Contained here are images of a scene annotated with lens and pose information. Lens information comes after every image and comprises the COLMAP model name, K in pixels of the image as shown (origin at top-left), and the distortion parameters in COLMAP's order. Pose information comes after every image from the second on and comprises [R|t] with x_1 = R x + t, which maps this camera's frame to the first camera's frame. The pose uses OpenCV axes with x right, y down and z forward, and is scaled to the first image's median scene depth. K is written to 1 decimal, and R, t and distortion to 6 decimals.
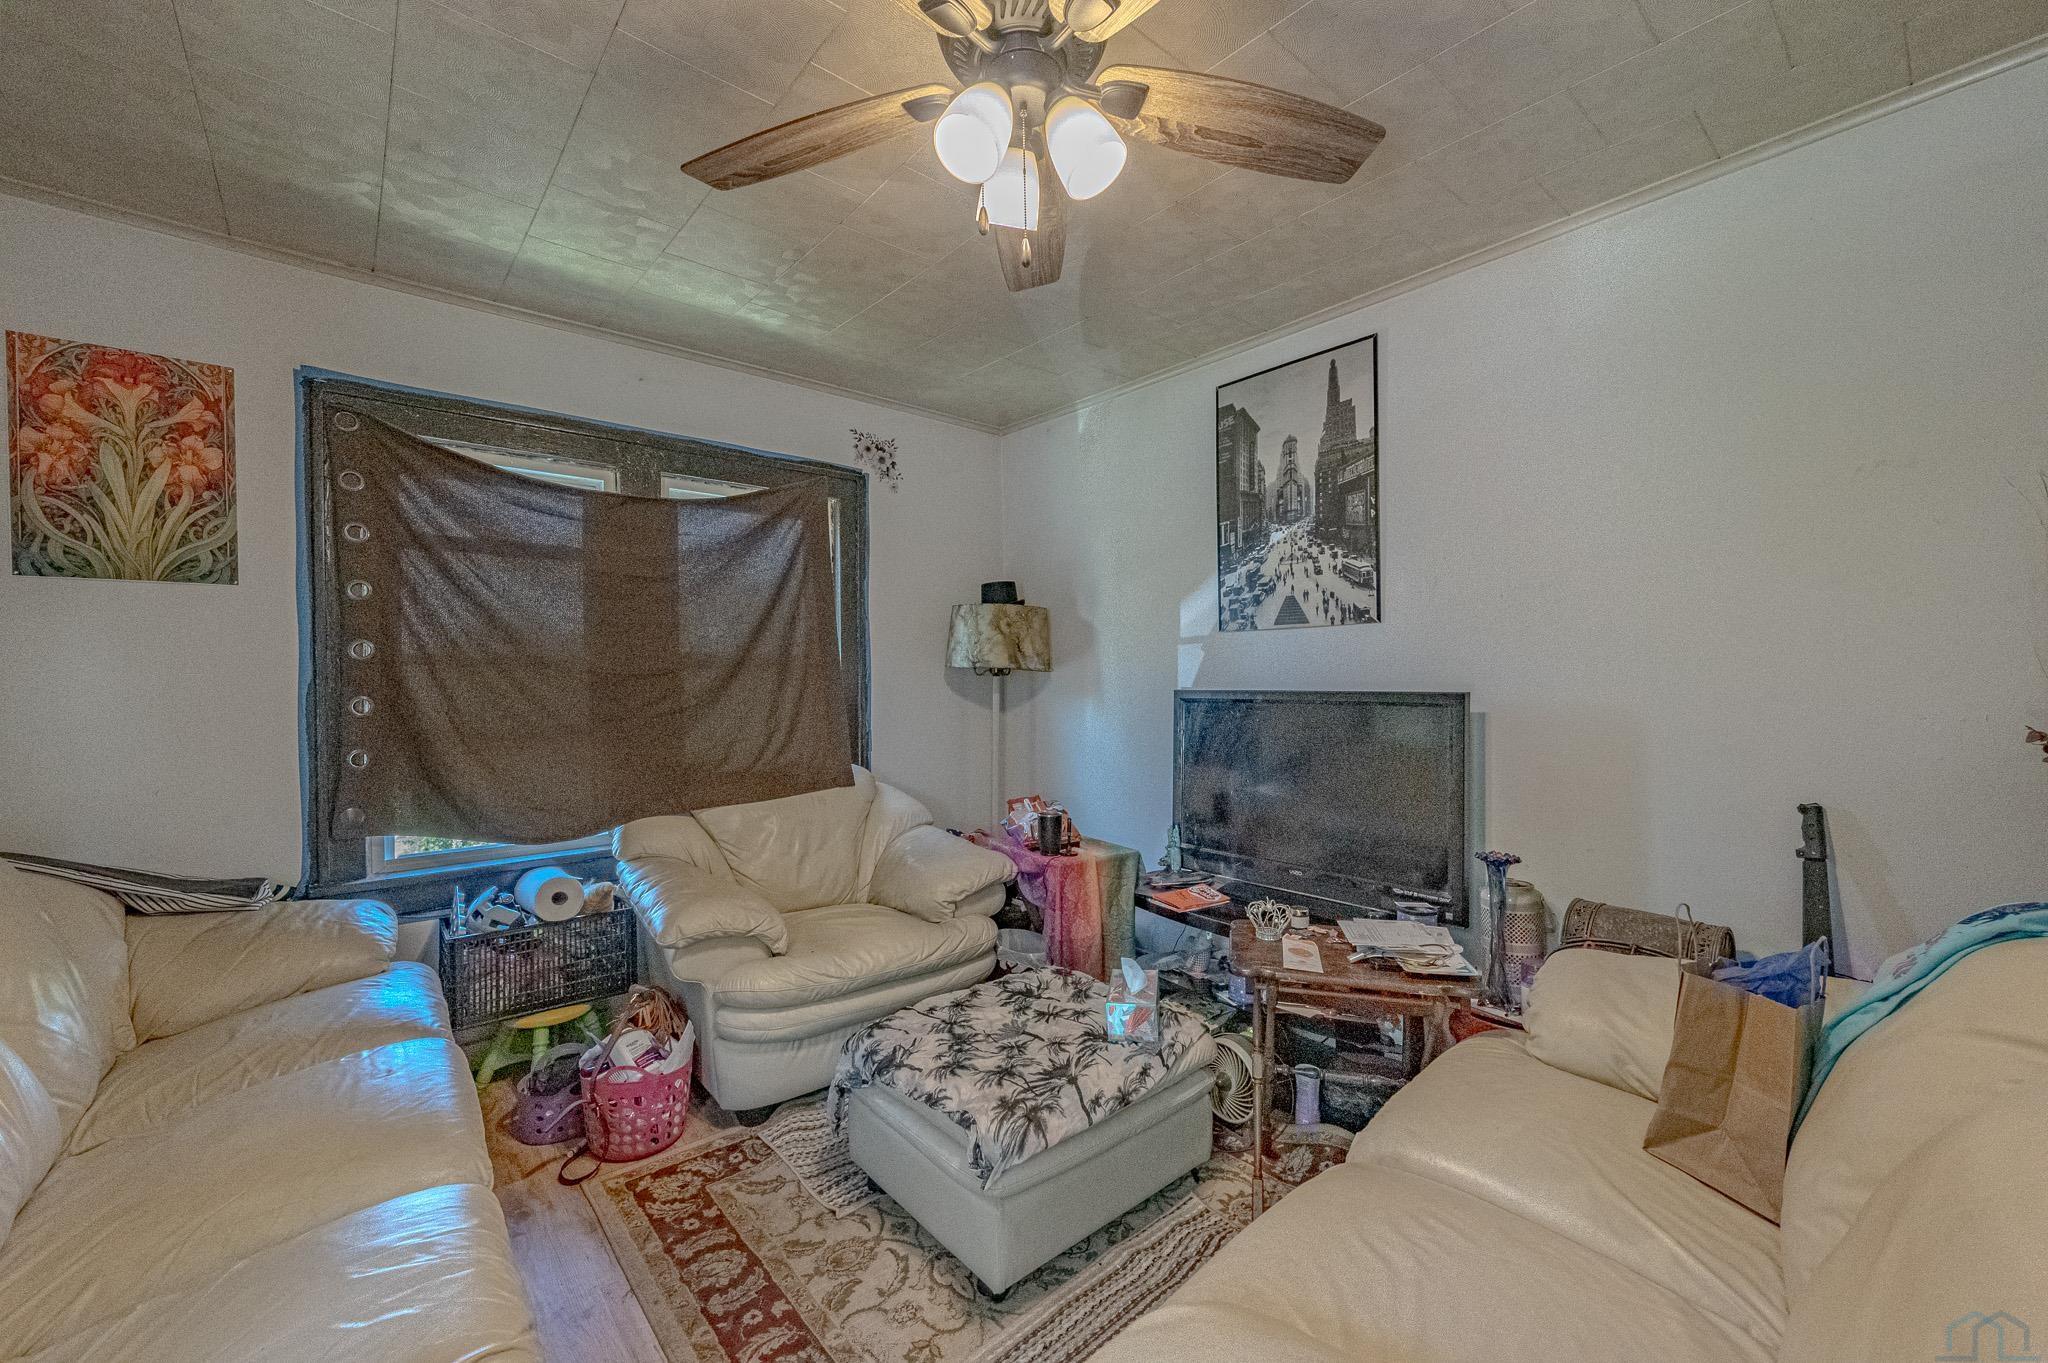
lens RADIAL K [[806.9, 0, 1024.0], [0, 806.9, 681.5], [0, 0, 1]] dist [-0.000188, 0.000006]
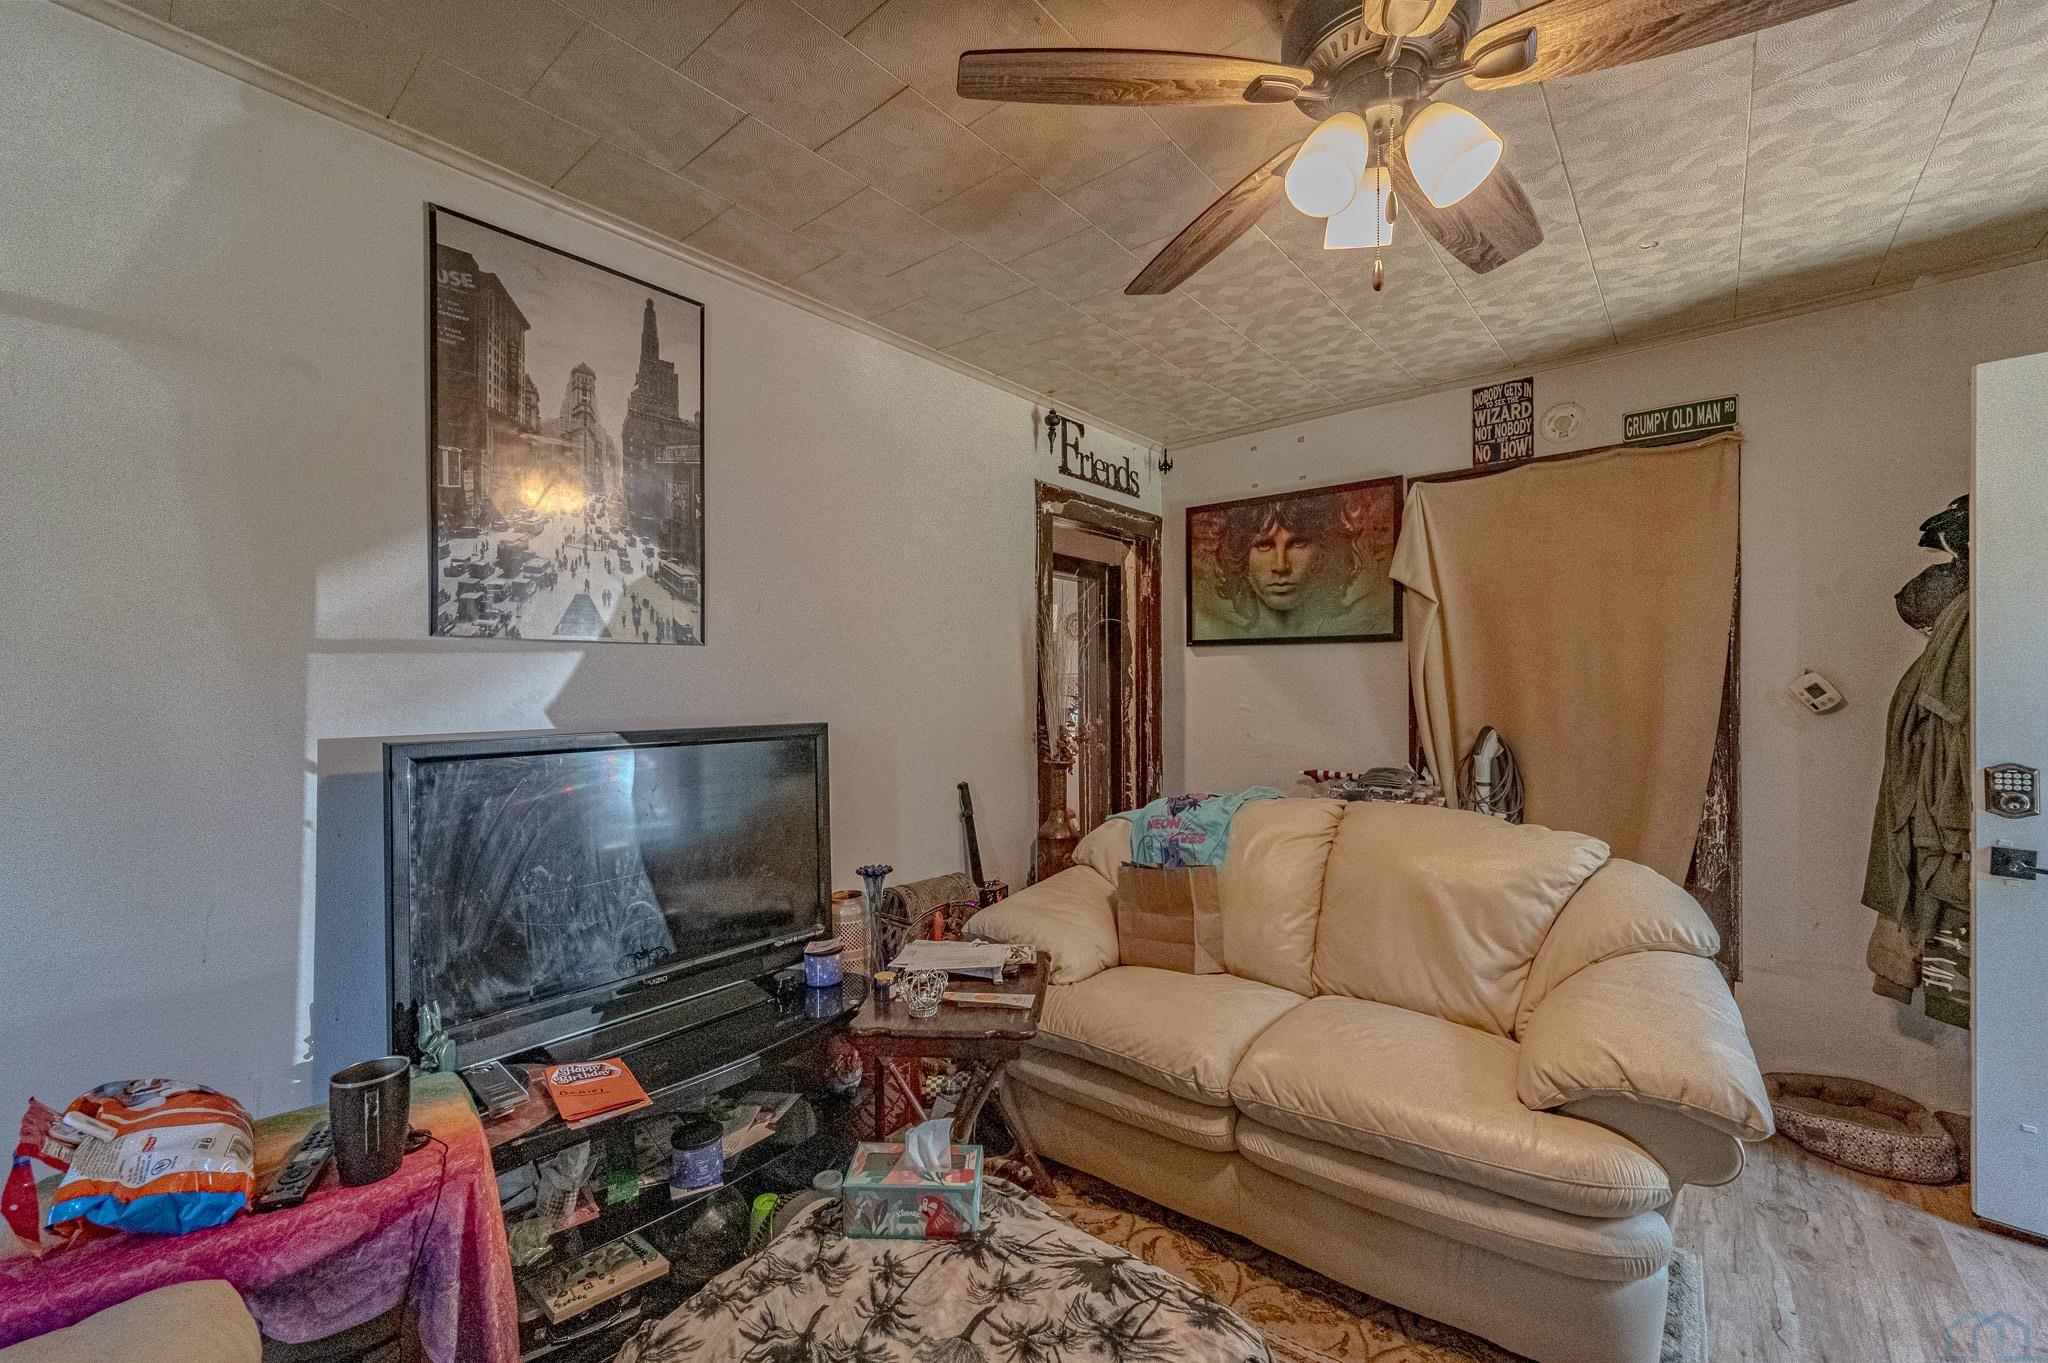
lens RADIAL K [[827.4, 0, 1022.2], [0, 827.4, 670.9], [0, 0, 1]] dist [-0.000657, -0.000033]
pose [[-0.164577, 0.019537, 0.986171, -0.447122], [0.008178, 0.999796, -0.018442, -0.025965], [-0.986330, 0.005030, -0.164704, 0.778035]]
